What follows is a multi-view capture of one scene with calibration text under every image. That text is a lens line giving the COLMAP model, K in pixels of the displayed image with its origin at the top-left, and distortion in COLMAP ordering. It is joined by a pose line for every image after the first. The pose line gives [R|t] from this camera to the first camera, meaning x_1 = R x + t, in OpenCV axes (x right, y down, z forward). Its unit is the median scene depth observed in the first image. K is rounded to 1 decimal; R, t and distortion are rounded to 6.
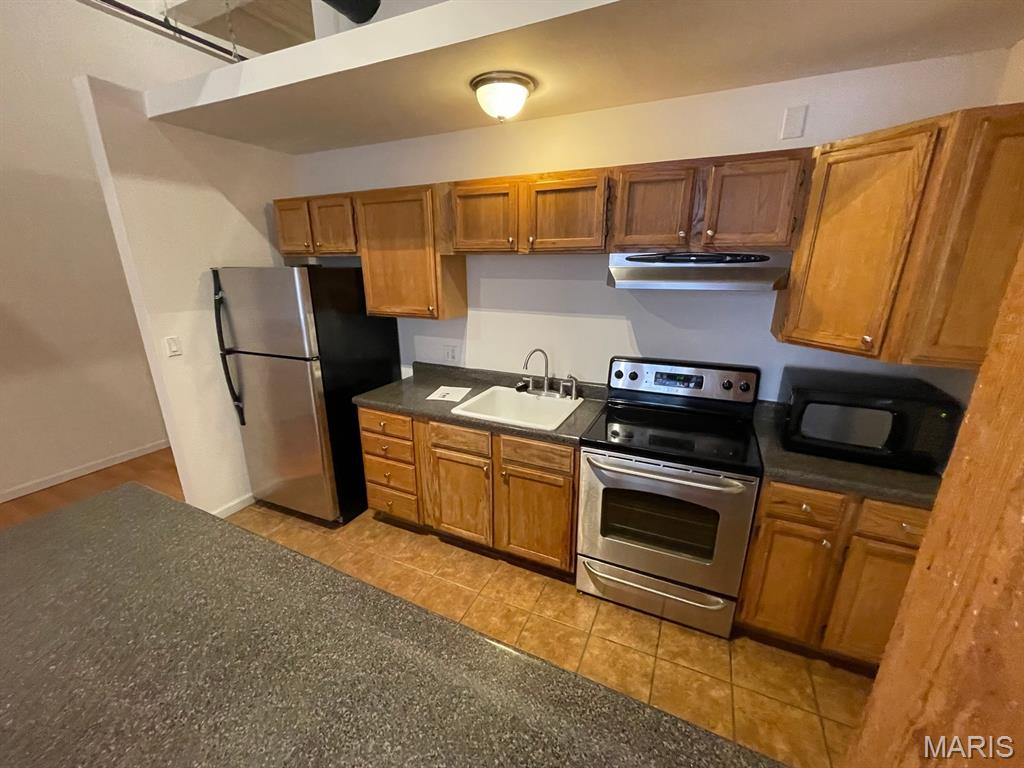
lens RADIAL K [[414.6, 0, 511.2], [0, 414.6, 387.0], [0, 0, 1]] dist [0.000345, 0.000159]
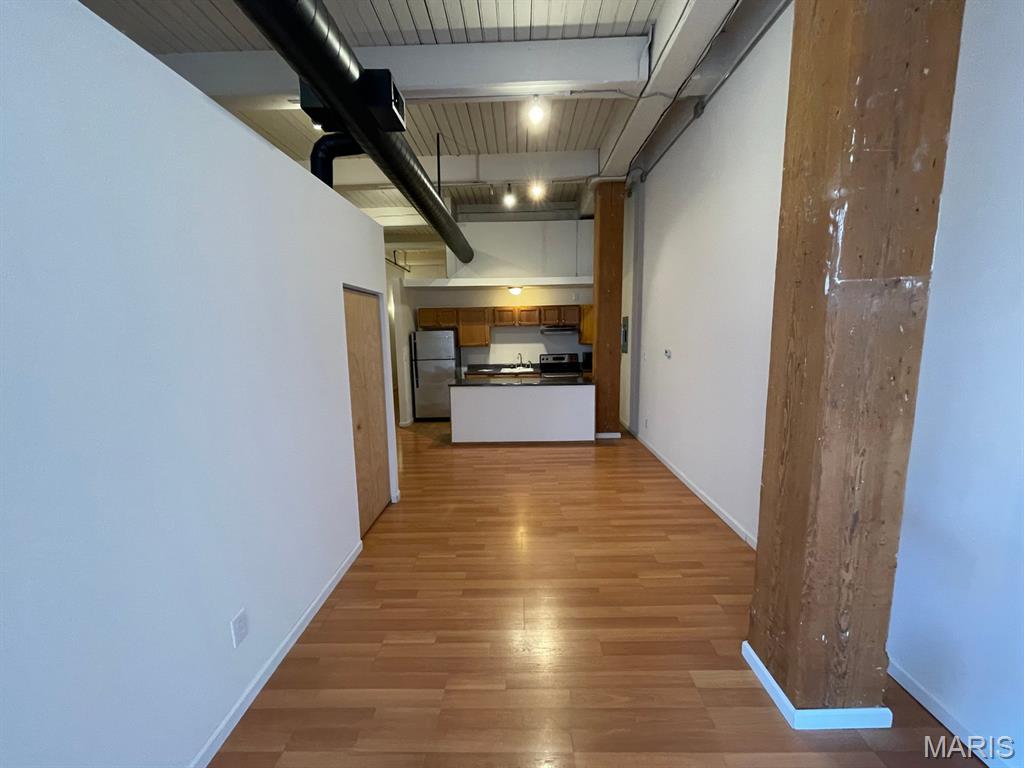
lens RADIAL K [[401.8, 0, 512.0], [0, 401.8, 384.0], [0, 0, 1]] dist [0.000047, 0.000026]
pose [[0.914131, -0.067841, 0.399703, -1.436680], [0.135049, 0.980548, -0.142435, 0.663222], [-0.382265, 0.184184, 0.905511, -2.054824]]
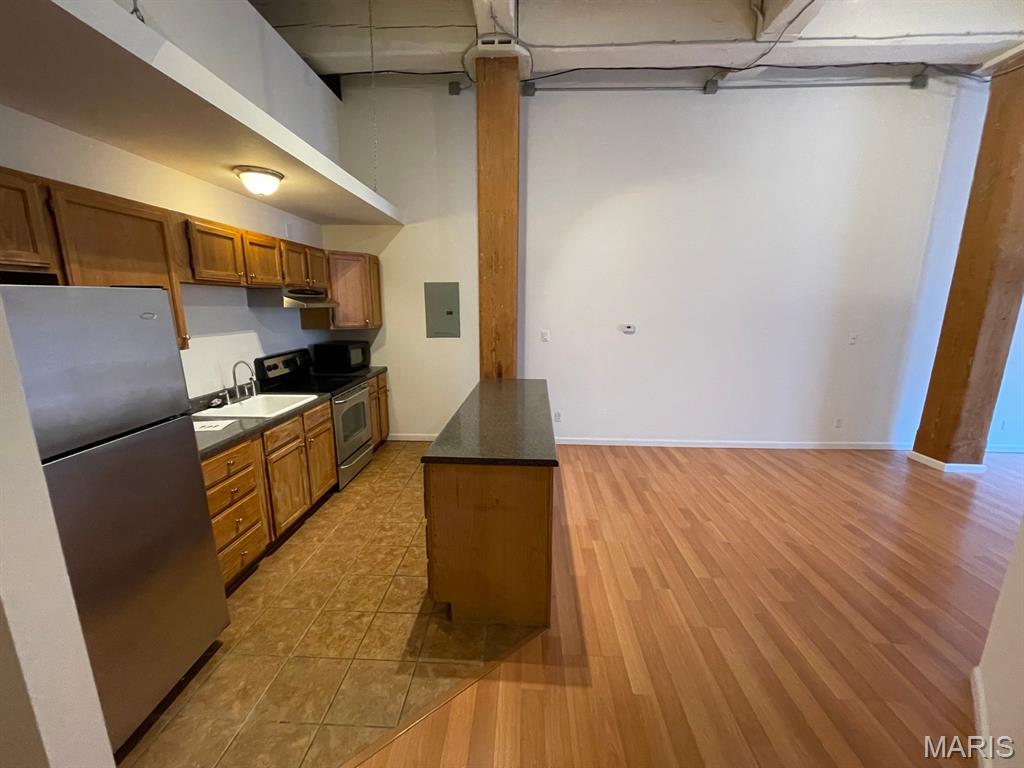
lens RADIAL K [[414.6, 0, 511.2], [0, 414.6, 387.0], [0, 0, 1]] dist [0.000345, 0.000159]
pose [[-0.386240, -0.181559, 0.904354, -1.504823], [0.265770, 0.916953, 0.297596, -0.191830], [-0.883281, 0.355293, -0.305911, 0.764148]]
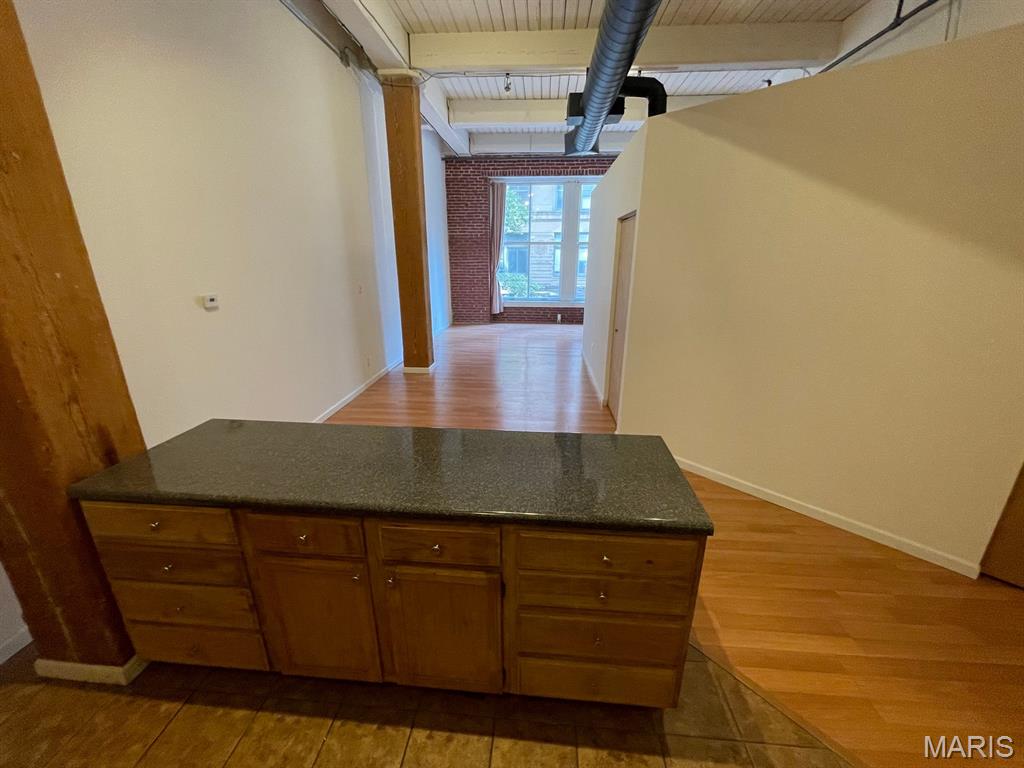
lens RADIAL K [[414.6, 0, 511.2], [0, 414.6, 387.0], [0, 0, 1]] dist [0.000345, 0.000159]
pose [[-0.935986, 0.108284, -0.334971, -0.230084], [-0.102266, 0.826851, 0.553045, -0.273788], [0.336857, 0.551898, -0.762847, 0.946504]]
